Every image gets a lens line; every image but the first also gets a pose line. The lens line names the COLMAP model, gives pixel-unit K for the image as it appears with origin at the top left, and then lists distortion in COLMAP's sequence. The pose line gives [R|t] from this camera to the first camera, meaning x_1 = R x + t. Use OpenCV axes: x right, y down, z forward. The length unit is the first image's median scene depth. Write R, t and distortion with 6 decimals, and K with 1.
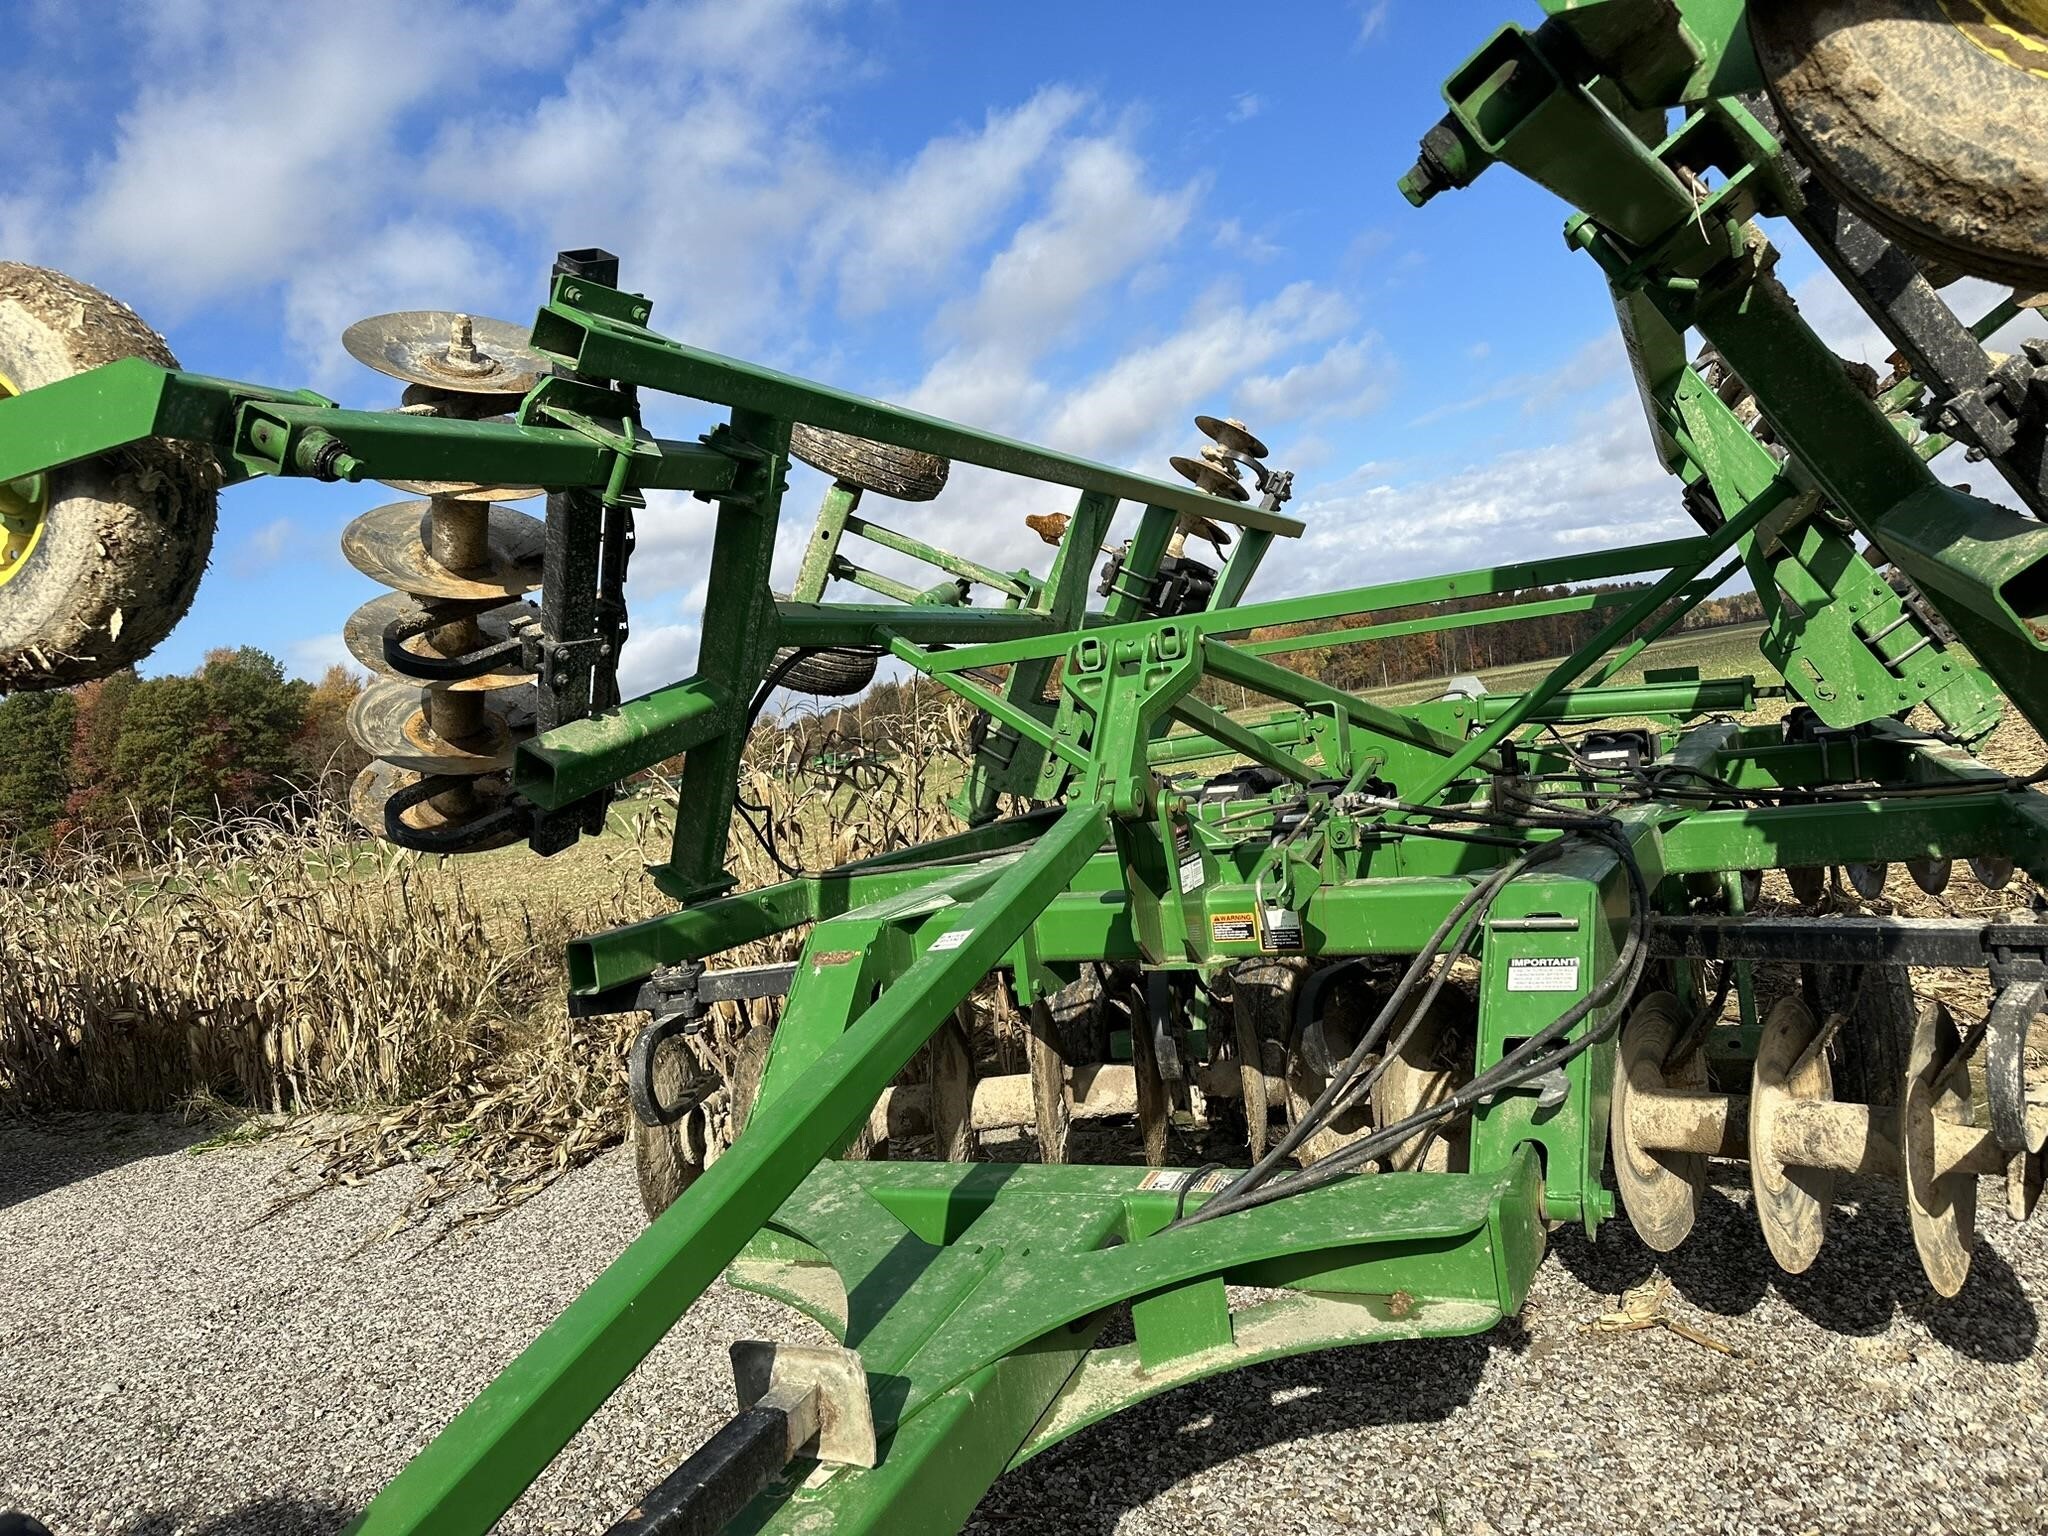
lens RADIAL K [[1447.7, 0, 1023.9], [0, 1447.7, 696.4], [0, 0, 1]] dist [-0.006725, -0.004824]
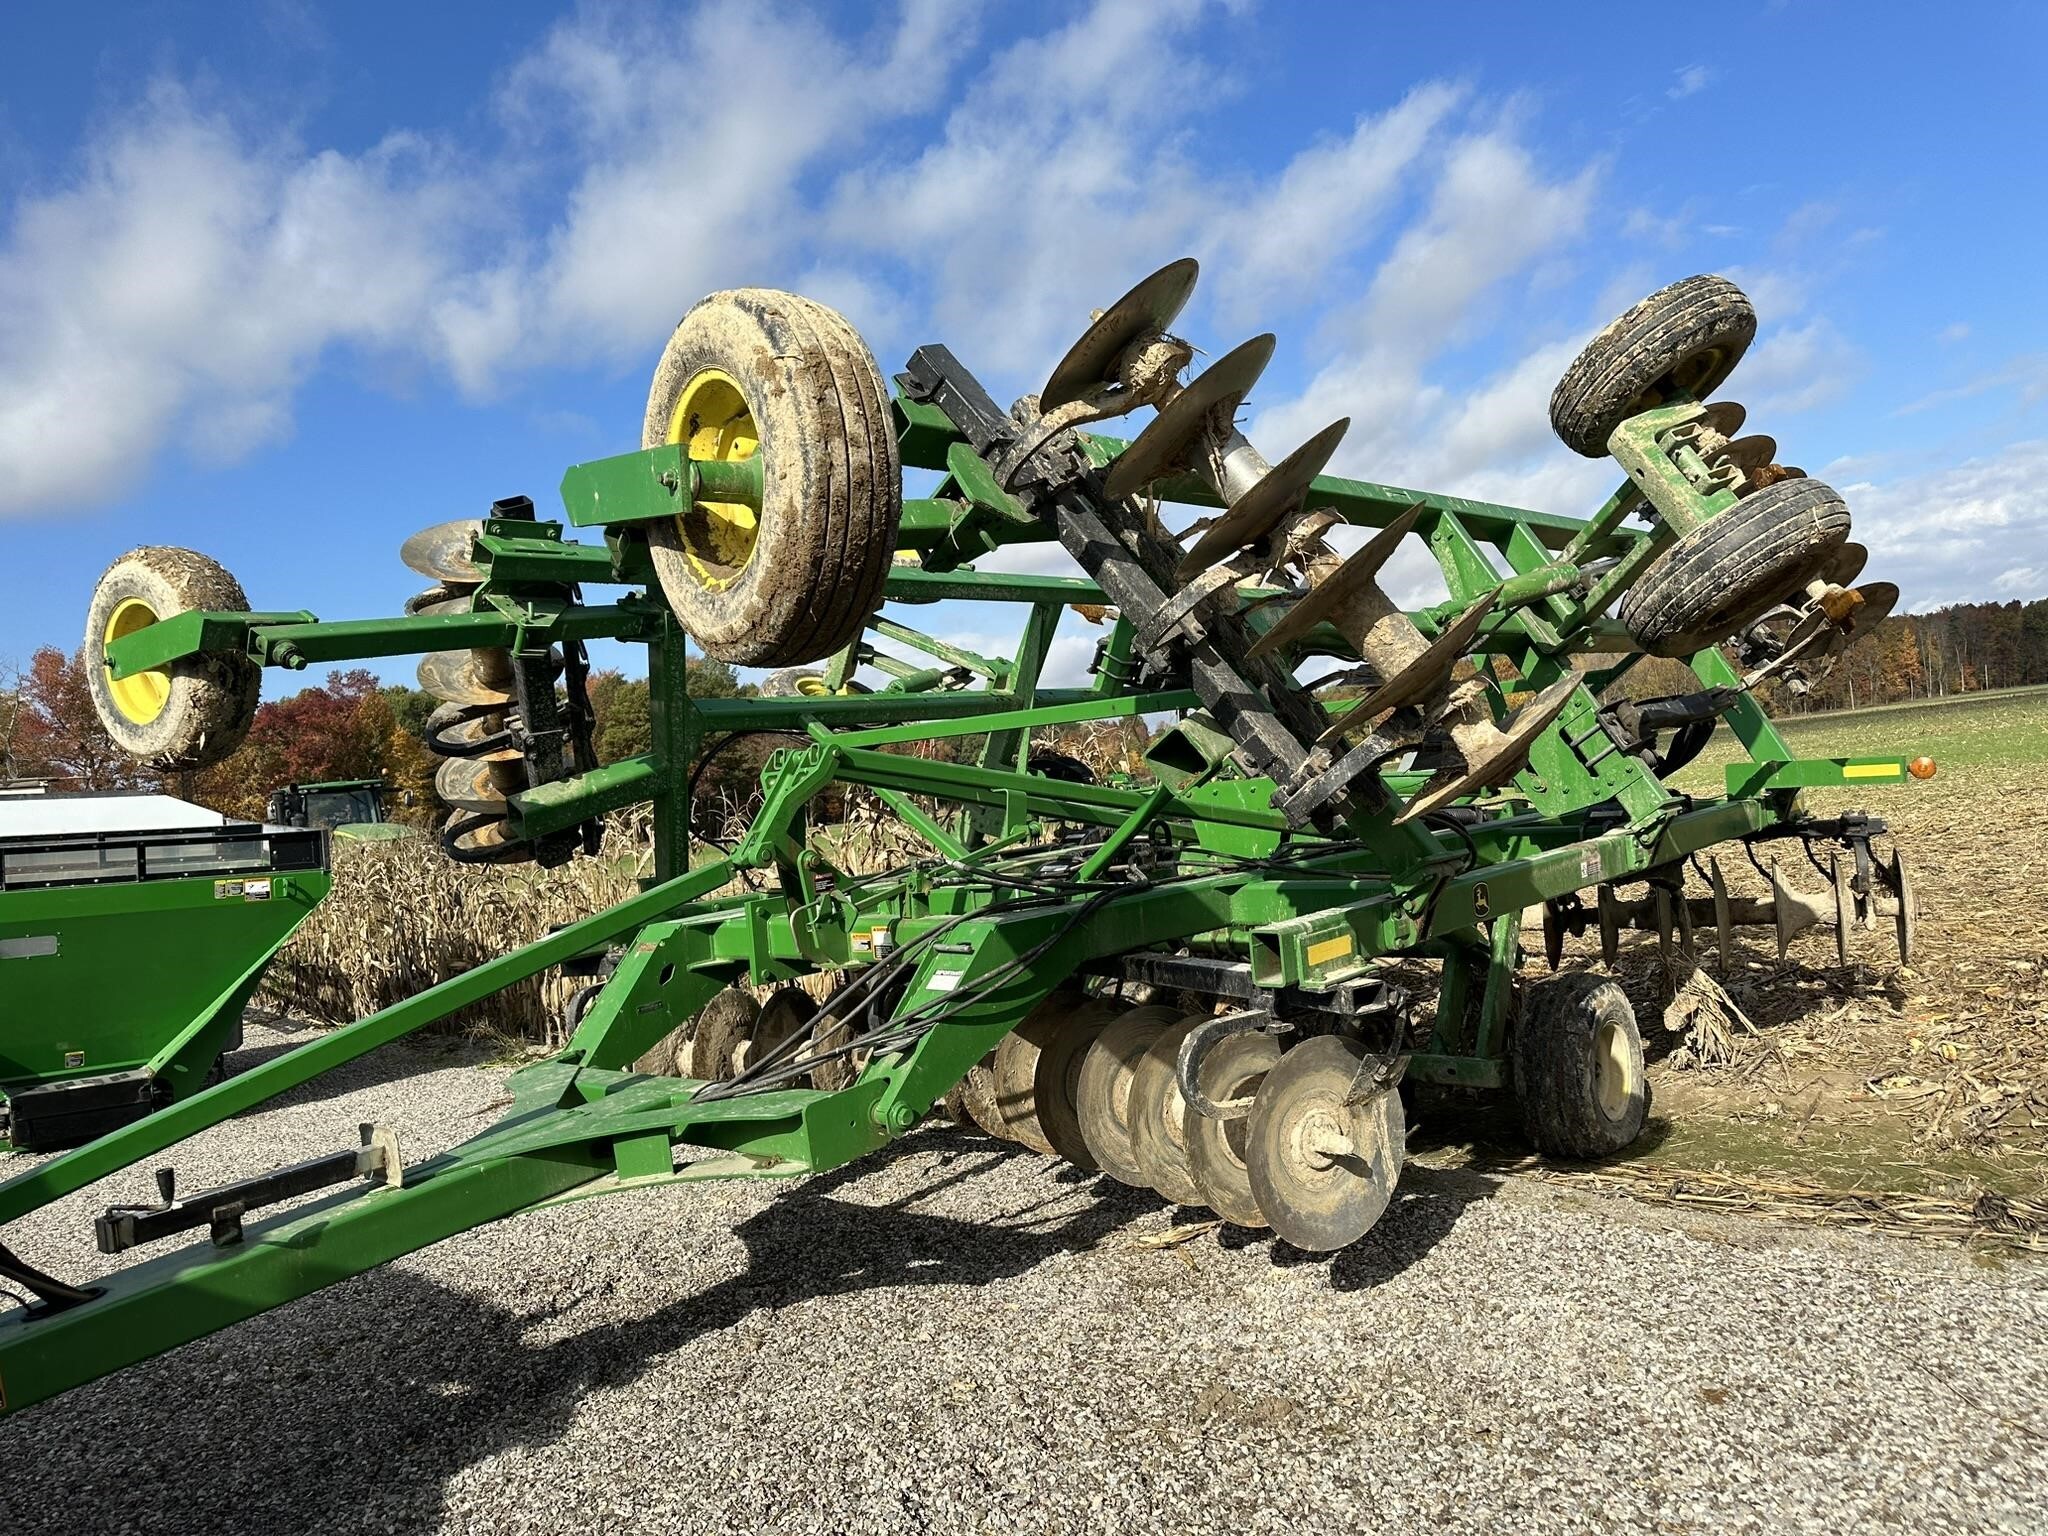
lens RADIAL K [[1438.2, 0, 1024.0], [0, 1438.2, 768.0], [0, 0, 1]] dist [0.055492, -0.094174]
pose [[0.962514, 0.032626, -0.269261, 0.259088], [-0.021341, 0.998771, 0.044734, -0.034420], [0.270390, -0.037311, 0.962028, -0.152476]]
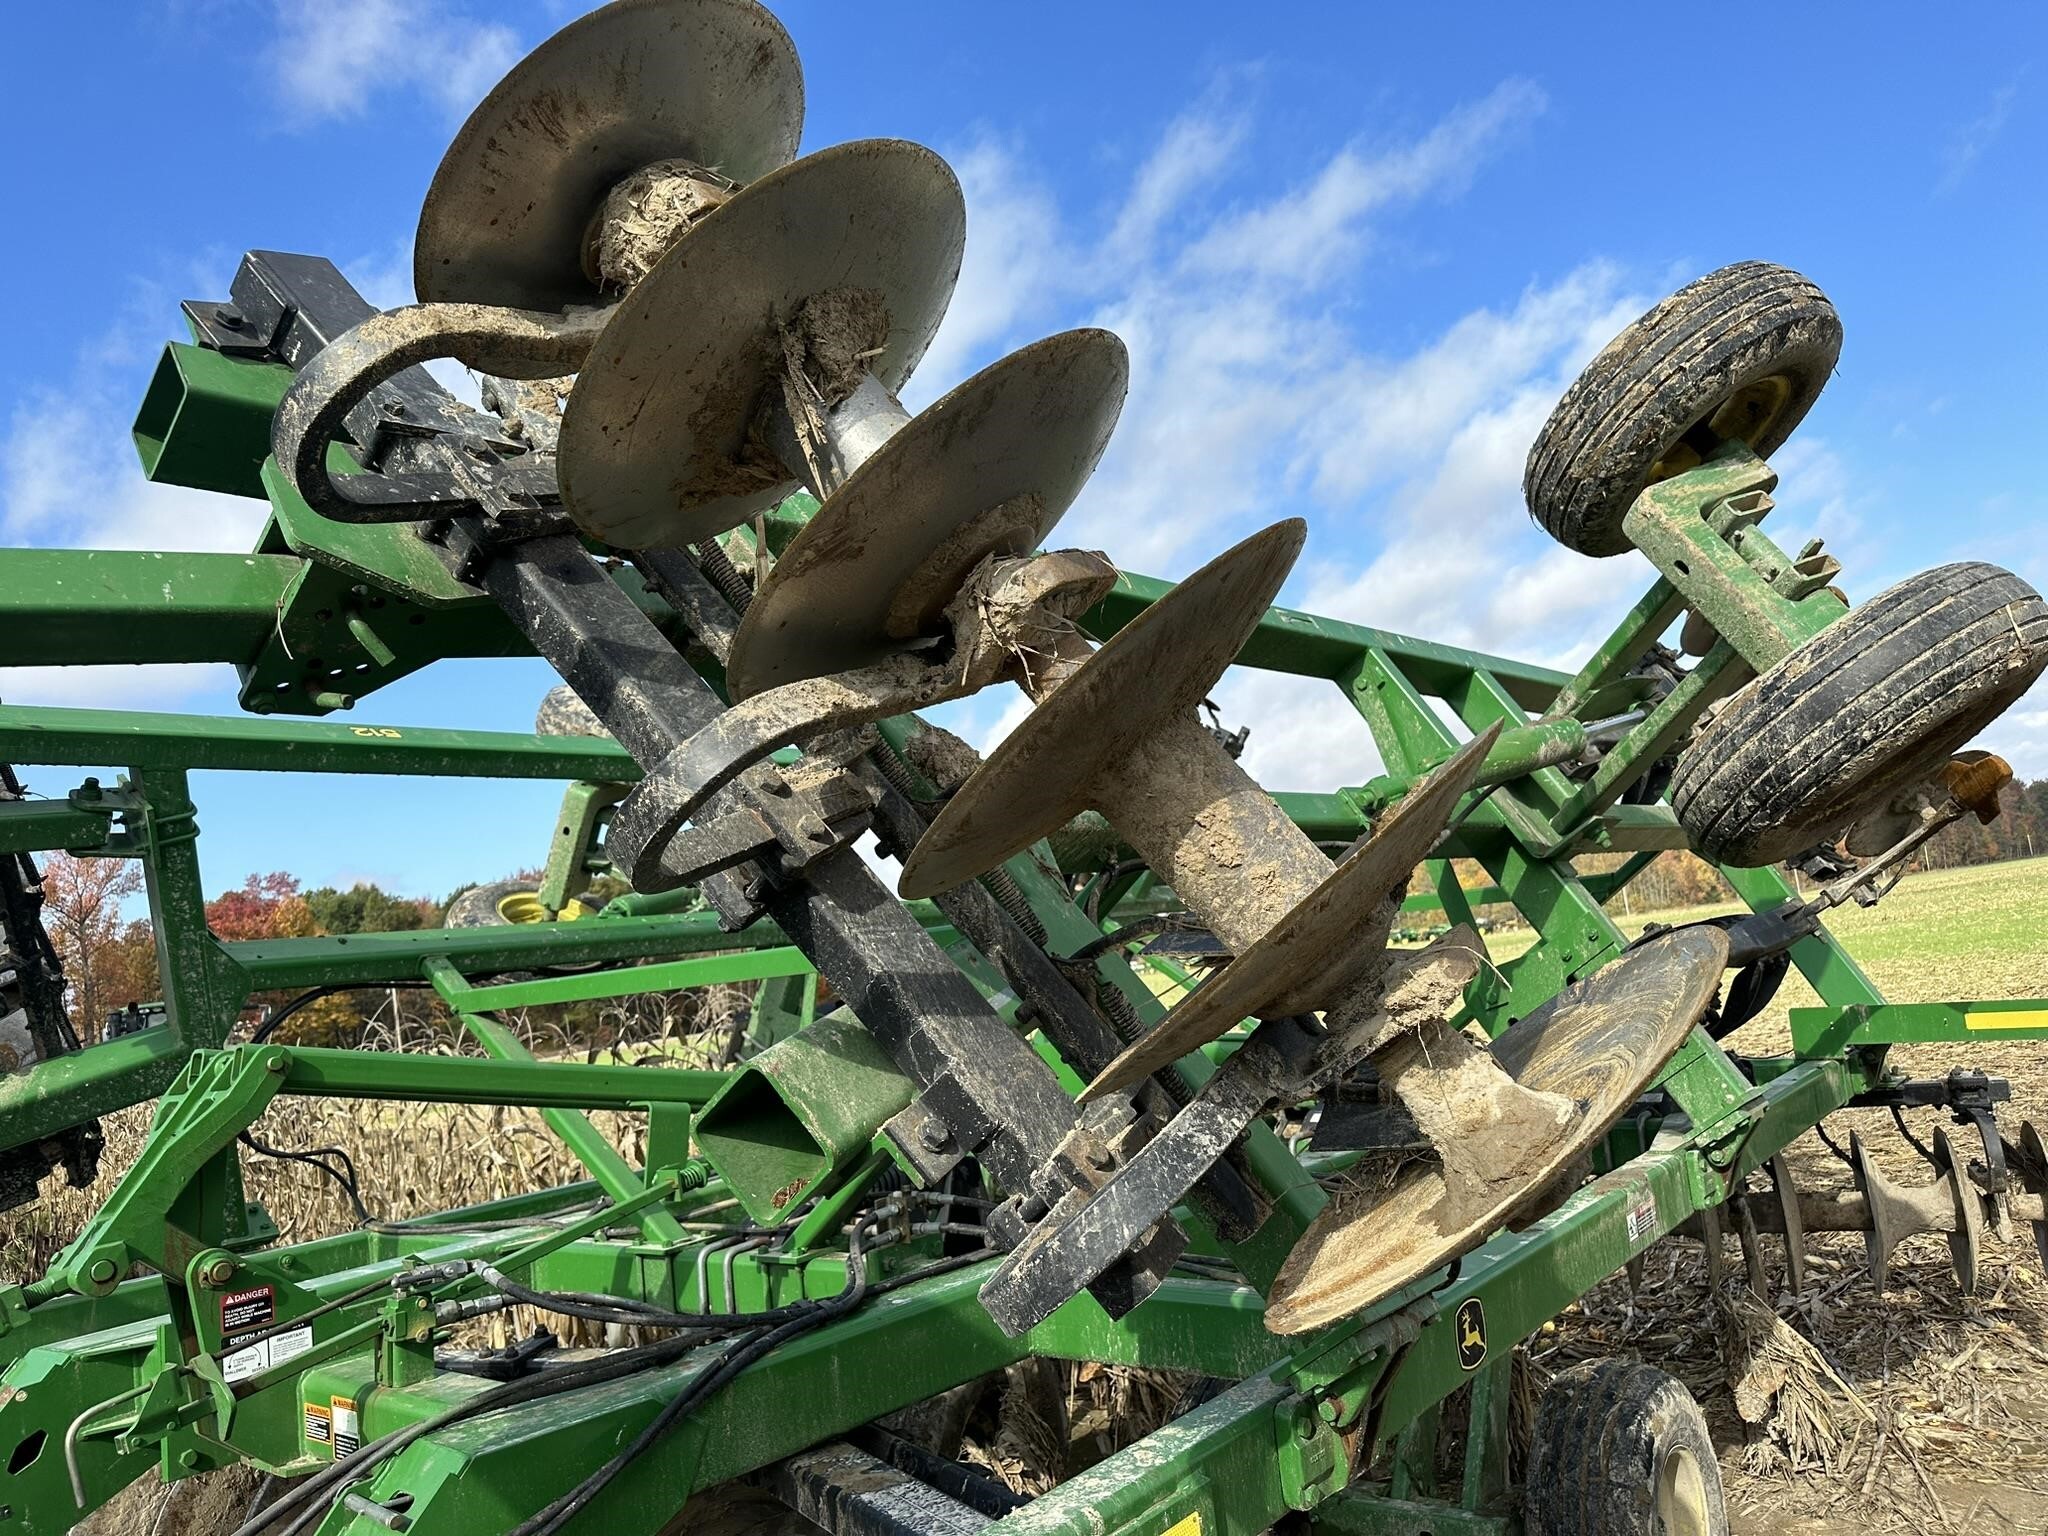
lens RADIAL K [[1436.2, 0, 1015.2], [0, 1436.2, 771.0], [0, 0, 1]] dist [0.017821, -0.022705]
pose [[0.969414, -0.012364, -0.245119, 0.263690], [-0.009207, 0.996196, -0.086658, -0.049574], [0.245258, 0.086265, 0.965612, 0.098755]]
